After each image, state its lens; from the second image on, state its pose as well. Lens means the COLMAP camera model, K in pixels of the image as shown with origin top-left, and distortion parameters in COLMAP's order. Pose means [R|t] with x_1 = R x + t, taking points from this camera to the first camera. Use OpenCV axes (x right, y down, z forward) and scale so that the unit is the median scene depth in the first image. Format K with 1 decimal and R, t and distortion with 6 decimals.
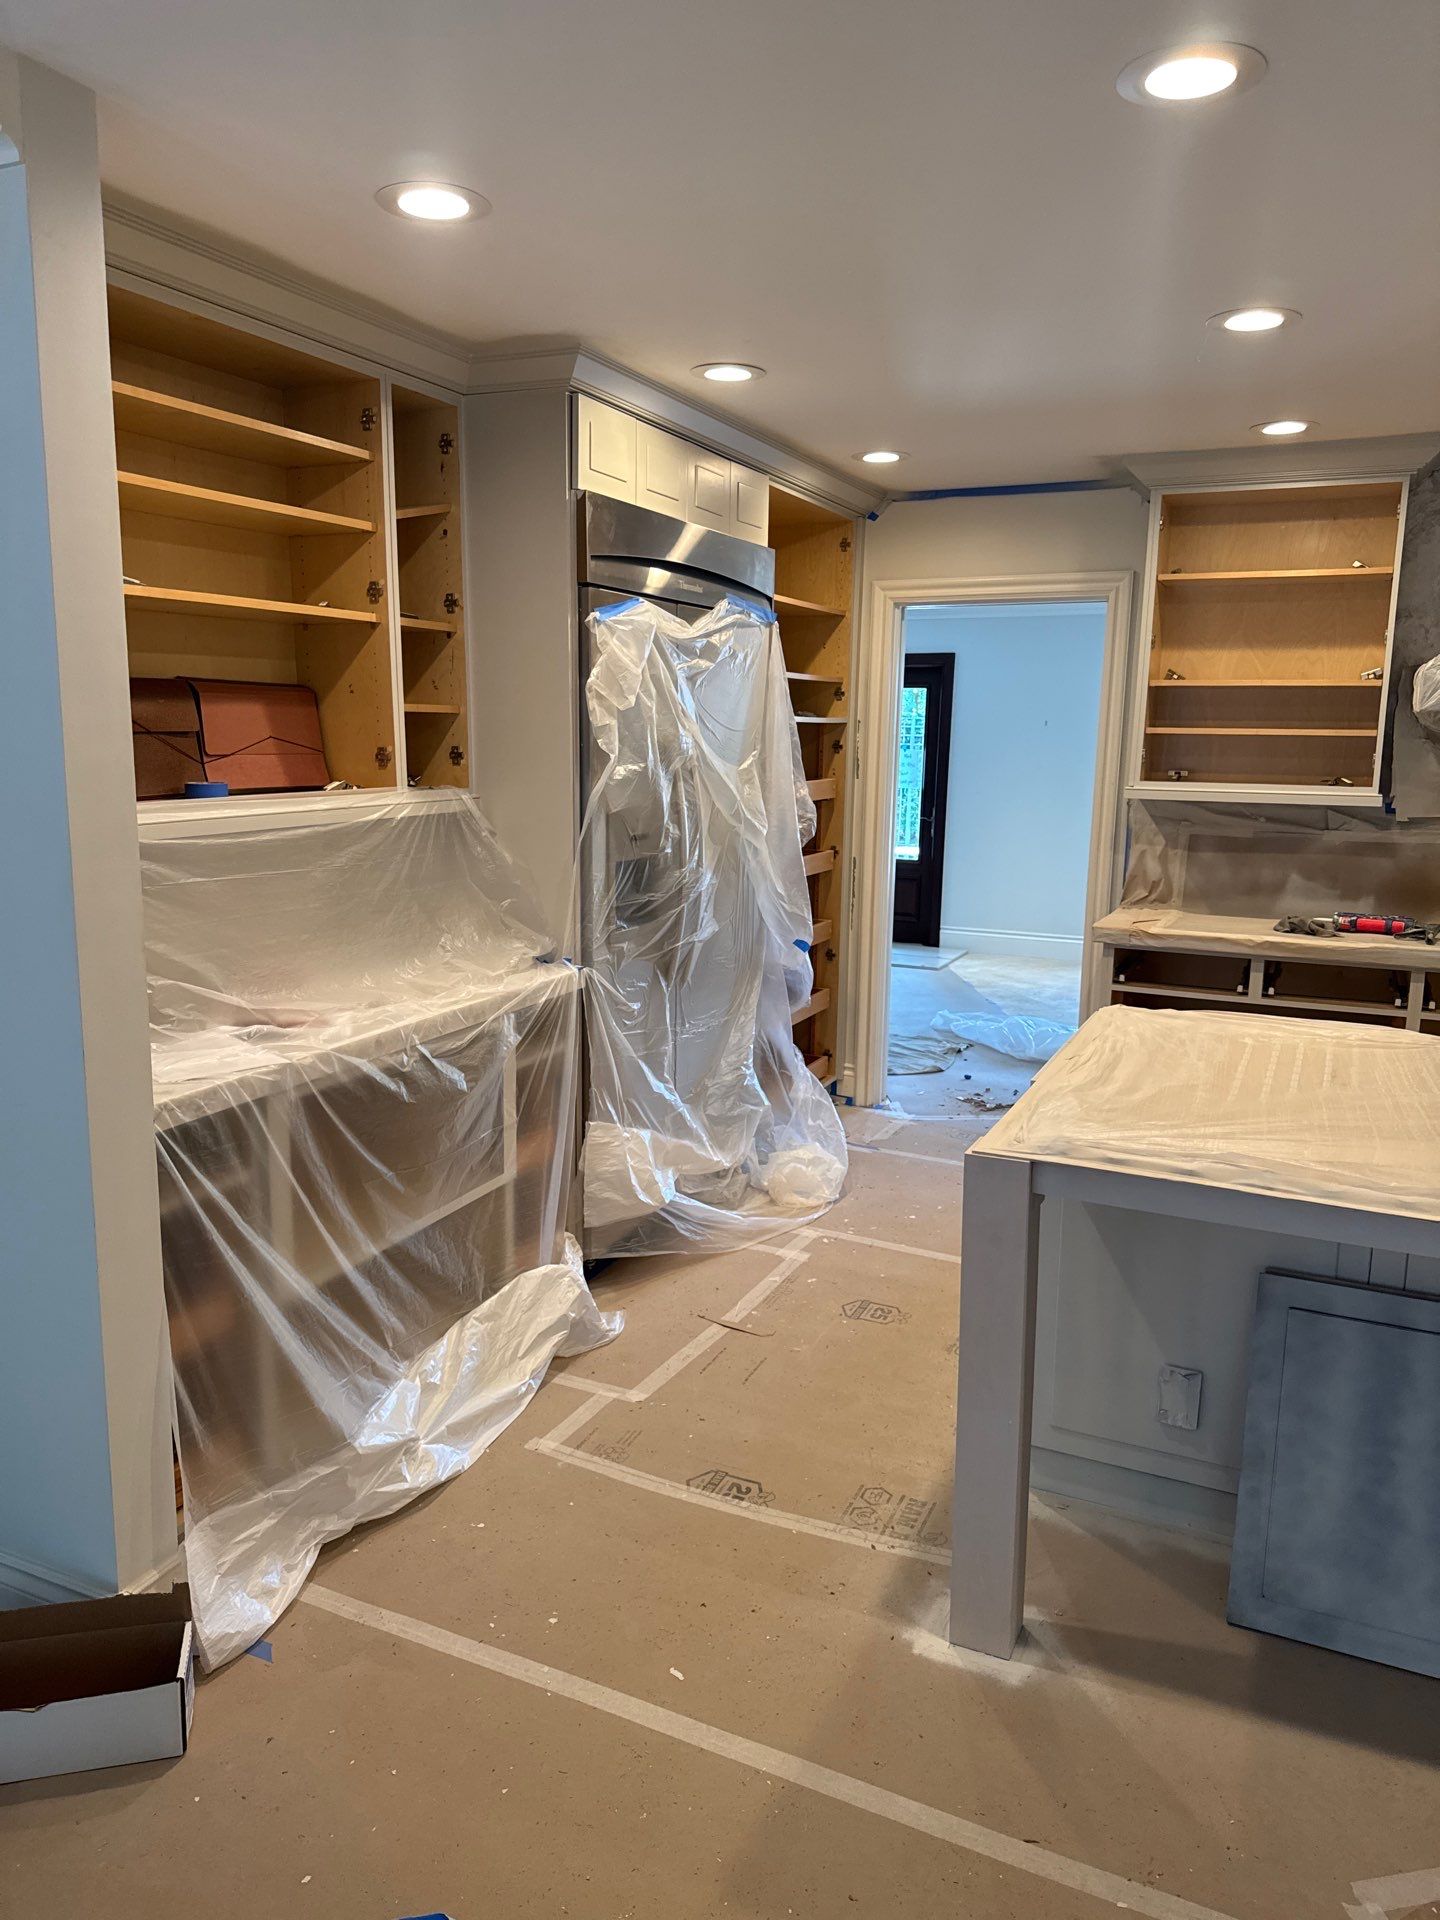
lens RADIAL K [[1327.9, 0, 706.8], [0, 1327.9, 966.1], [0, 0, 1]] dist [0.055736, -0.097007]
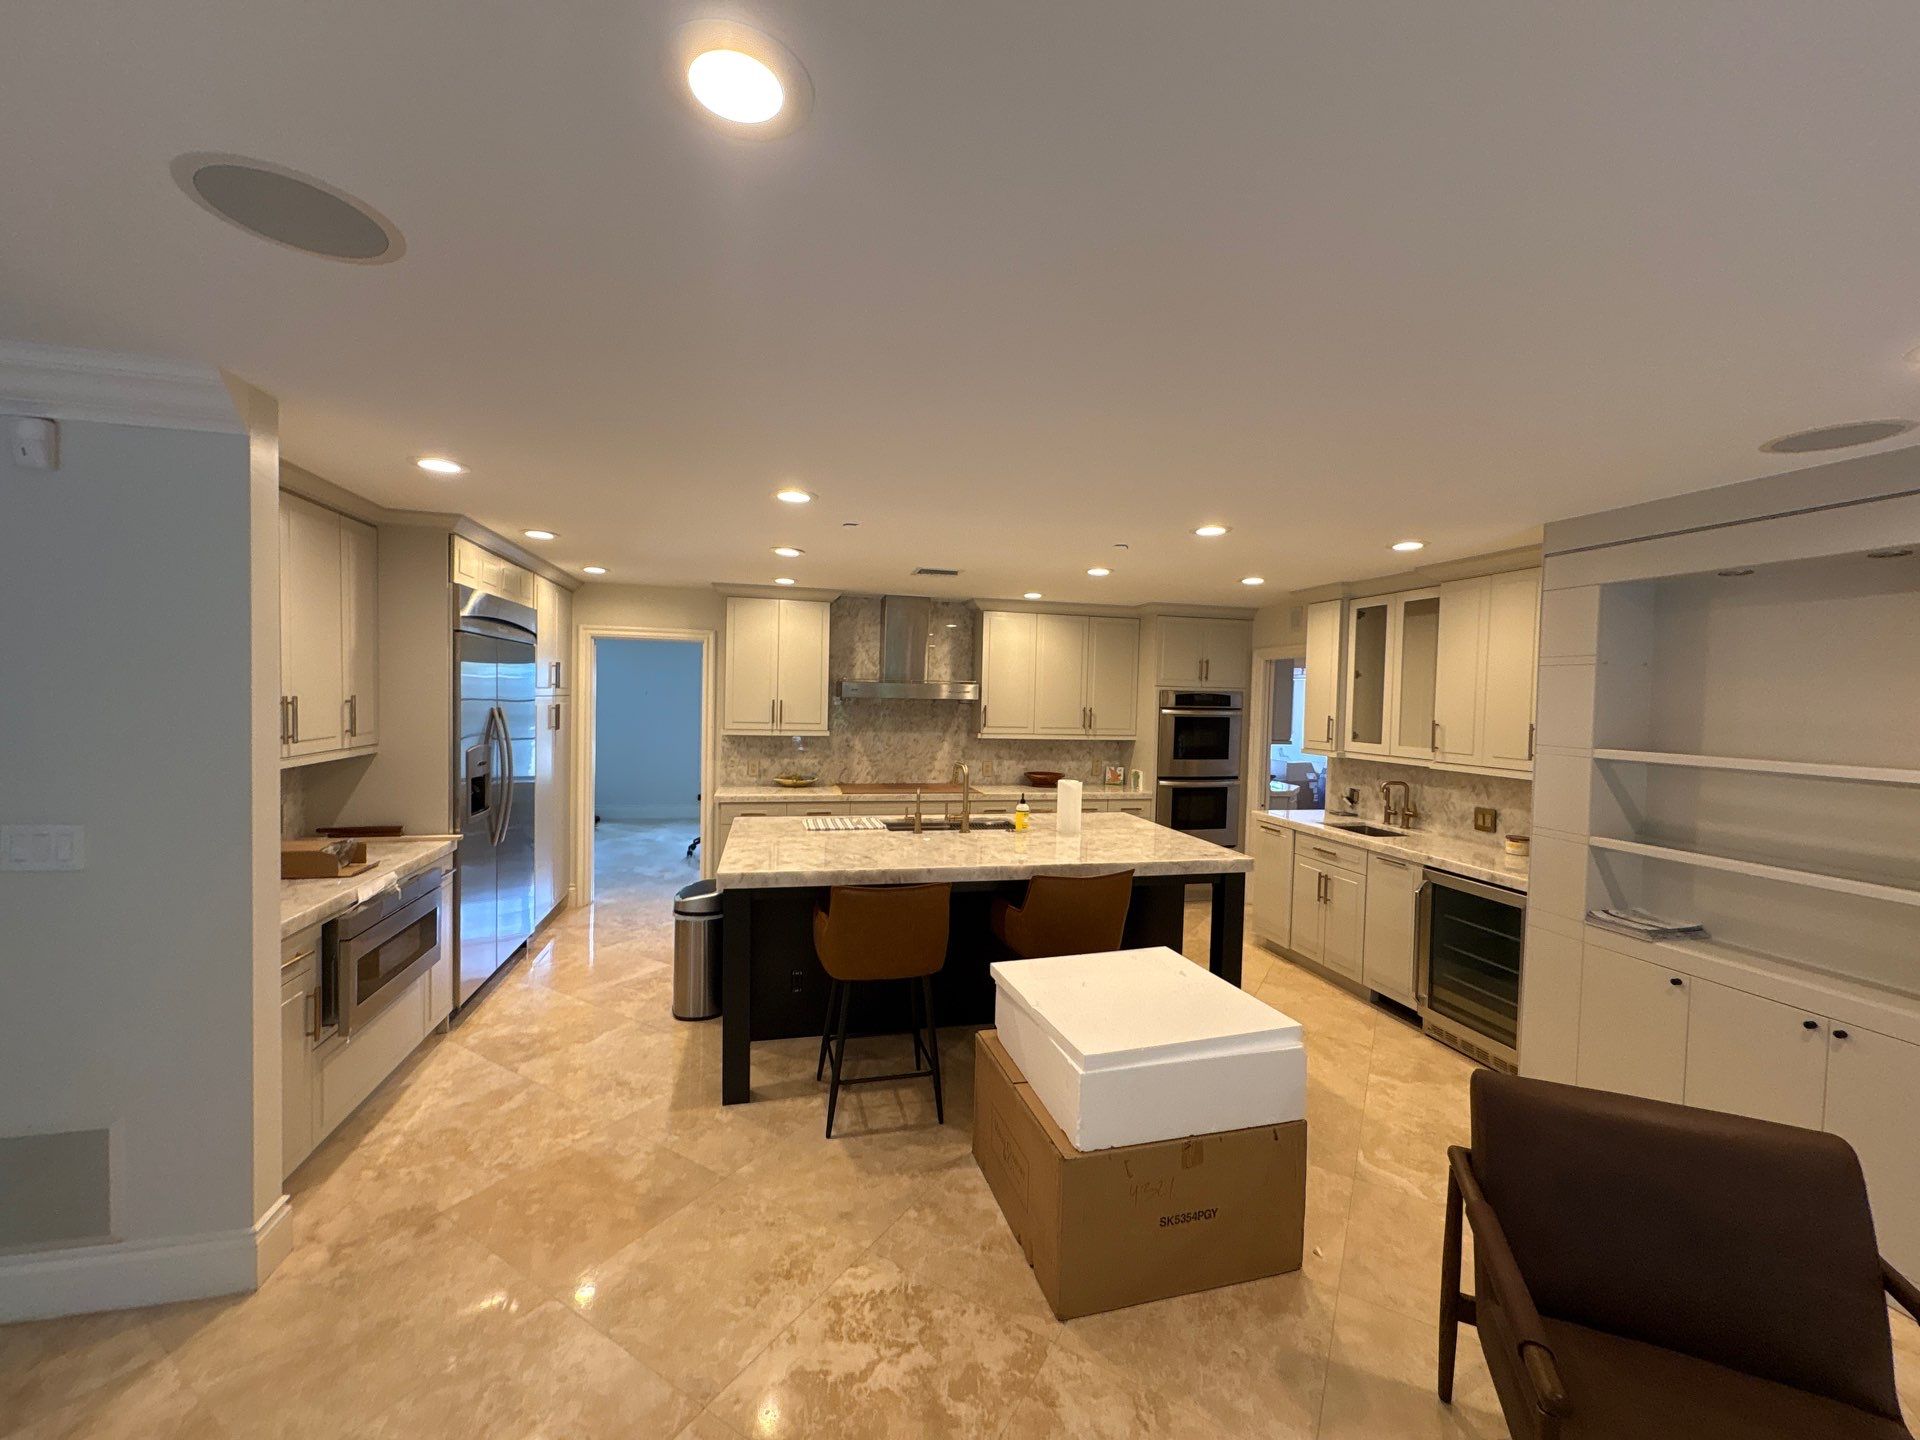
lens RADIAL K [[764.5, 0, 959.6], [0, 764.5, 719.3], [0, 0, 1]] dist [0.000286, 0.000123]
pose [[0.772636, -0.013720, 0.634701, -0.185216], [0.099219, 0.990091, -0.099379, 0.010116], [-0.627048, 0.139758, 0.766341, -0.198867]]
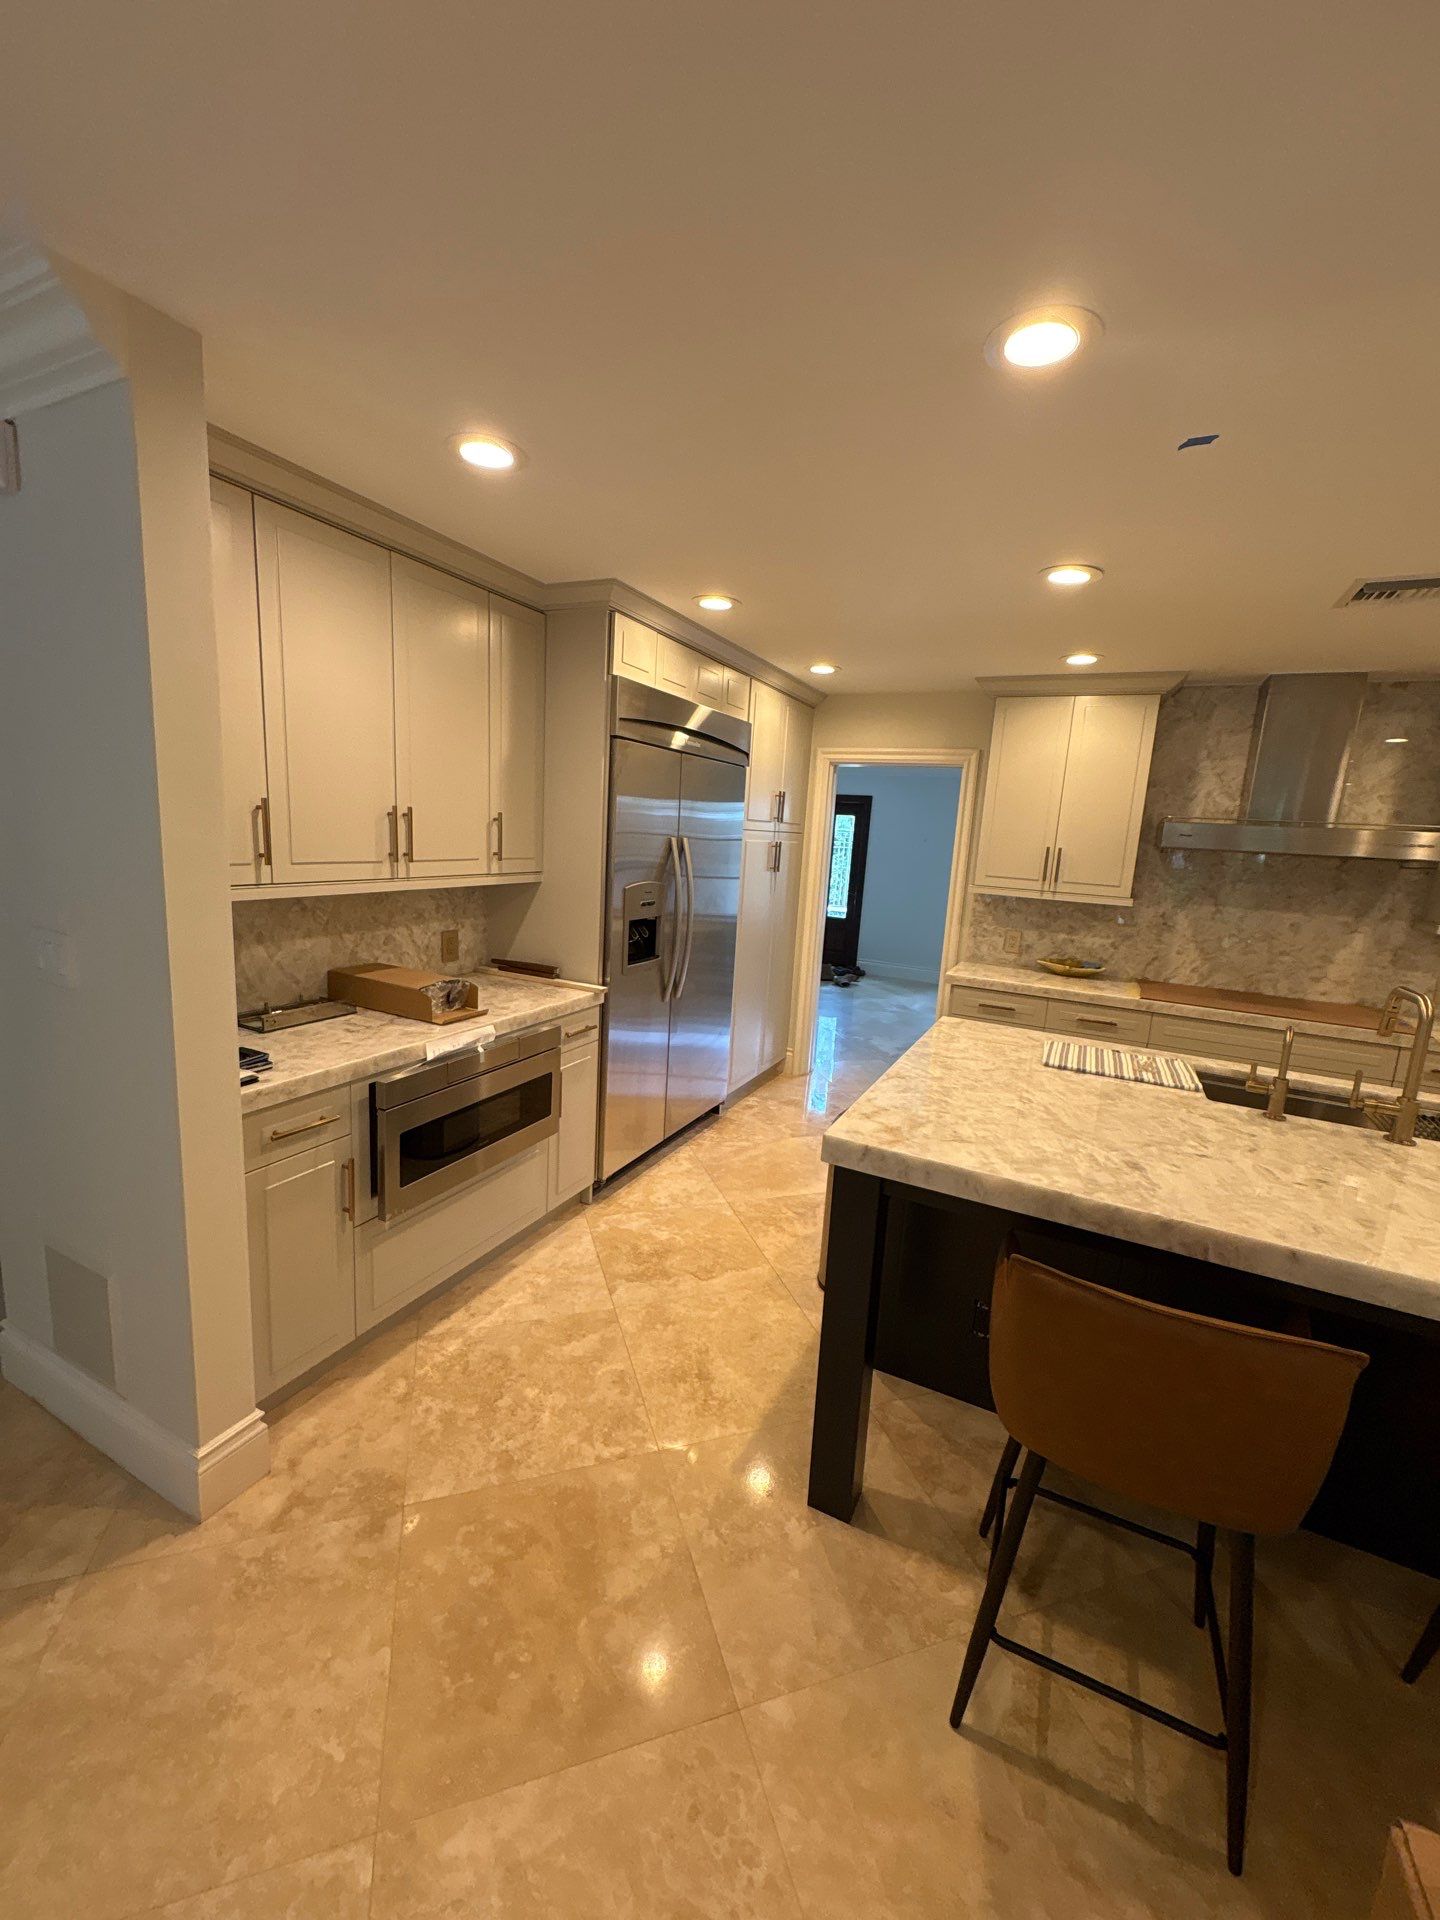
lens RADIAL K [[764.5, 0, 721.7], [0, 764.5, 959.4], [0, 0, 1]] dist [0.000286, 0.000123]
pose [[0.998822, 0.048114, -0.006236, 0.037818], [-0.048182, 0.998776, -0.011194, -0.025502], [0.005690, 0.011482, 0.999918, 0.112470]]
